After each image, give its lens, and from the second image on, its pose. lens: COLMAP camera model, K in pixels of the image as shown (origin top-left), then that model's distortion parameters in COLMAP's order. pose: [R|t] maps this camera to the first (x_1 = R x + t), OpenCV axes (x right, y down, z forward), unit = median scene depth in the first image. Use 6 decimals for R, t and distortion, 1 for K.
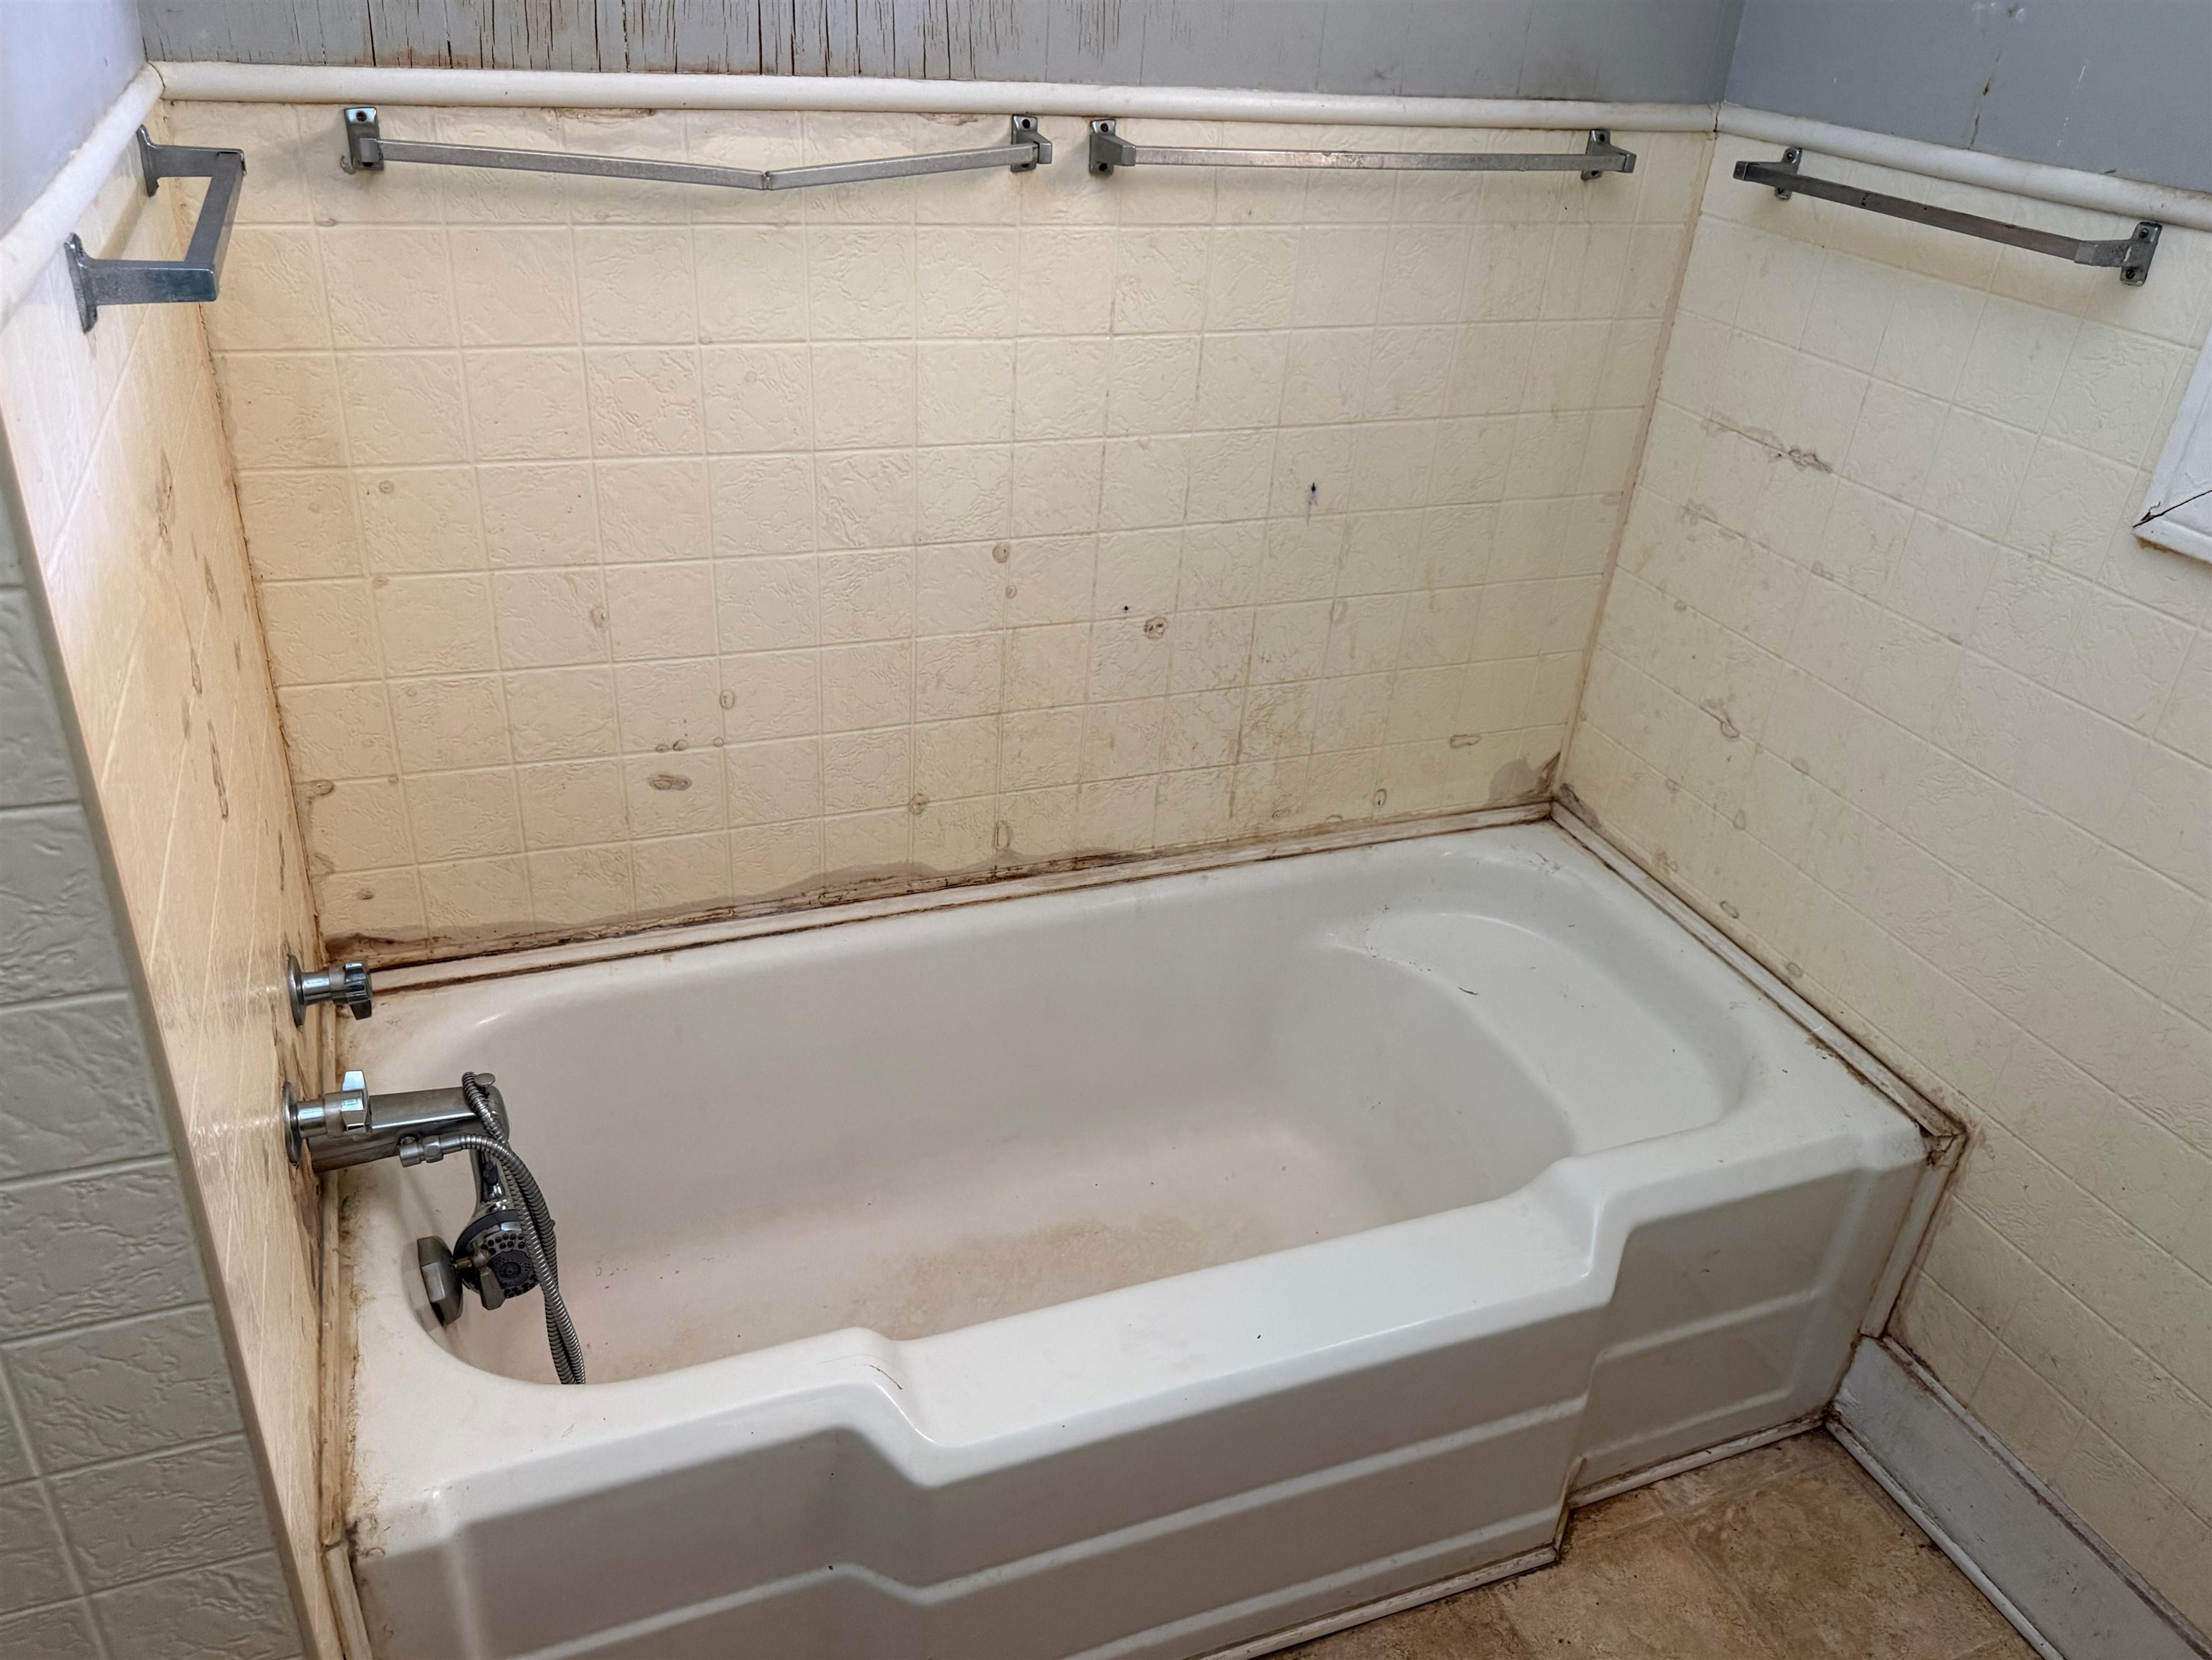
lens RADIAL K [[1641.4, 0, 1101.8], [0, 1641.4, 834.3], [0, 0, 1]] dist [-0.000615, -0.001641]
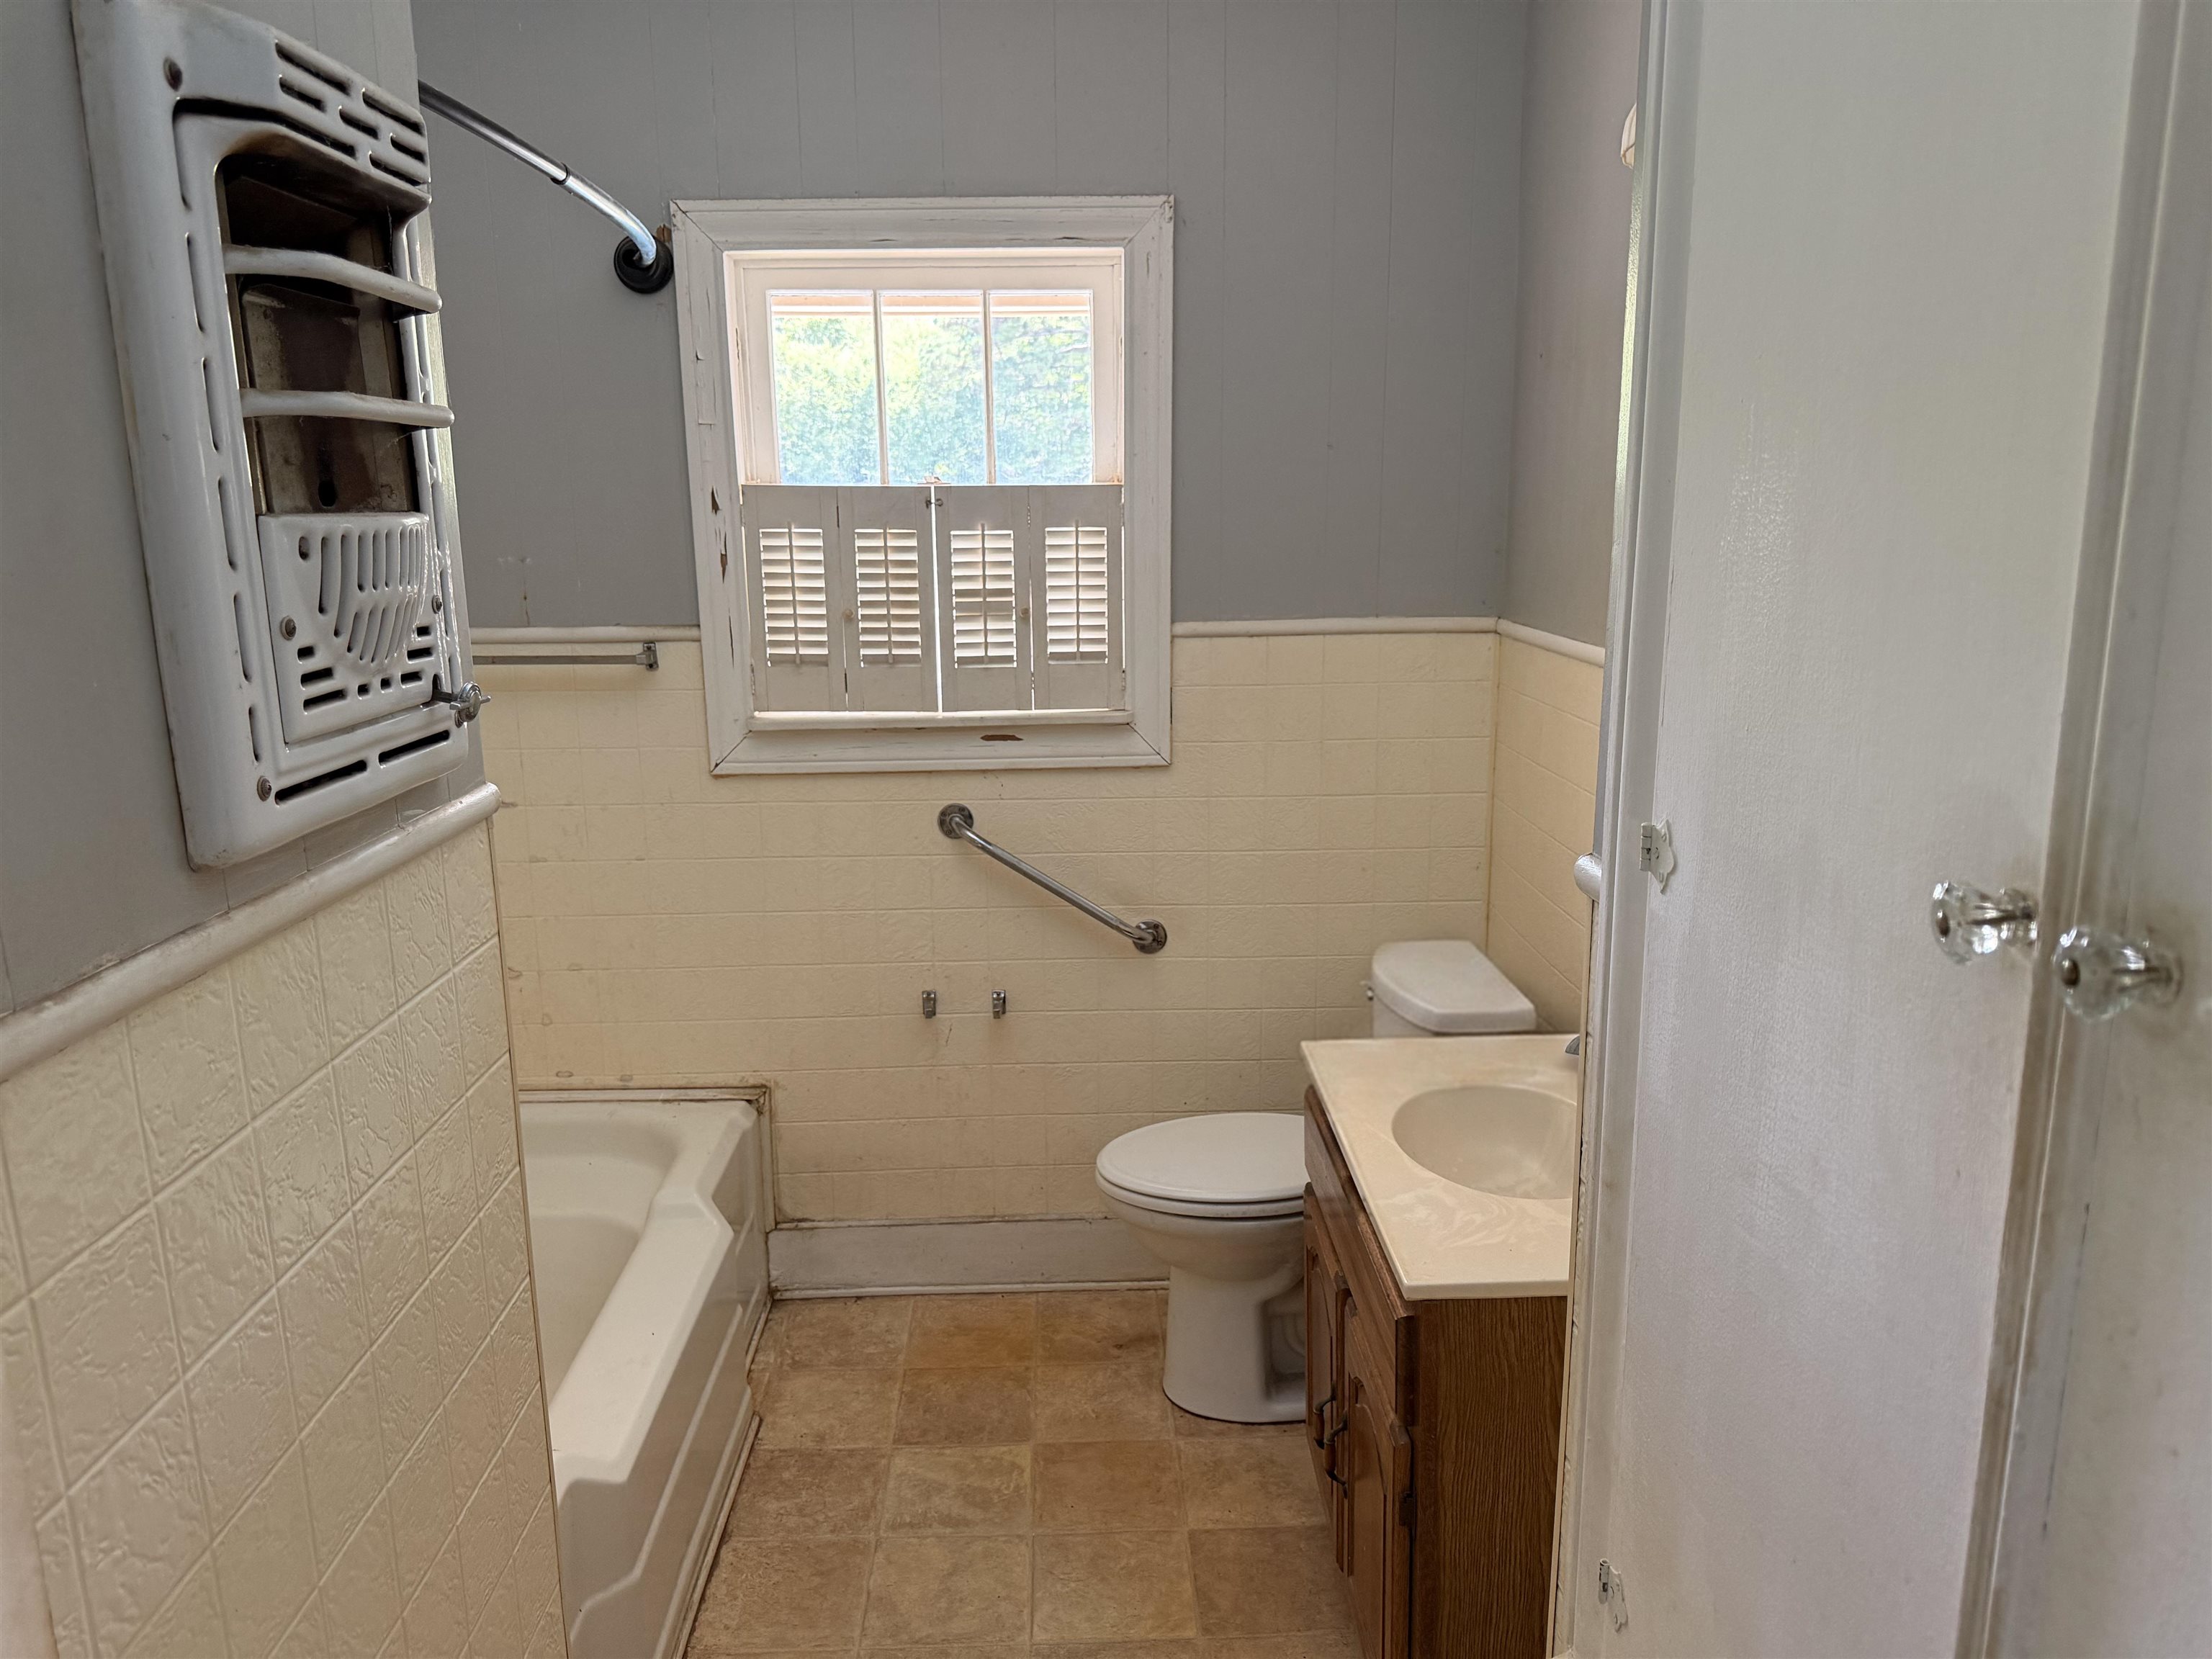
lens RADIAL K [[1557.5, 0, 1108.2], [0, 1557.5, 827.0], [0, 0, 1]] dist [0.044206, -0.010925]
pose [[0.339775, -0.273468, 0.899871, -0.844607], [0.490230, 0.868034, 0.078691, -0.026645], [-0.802638, 0.414406, 0.428998, -0.200475]]
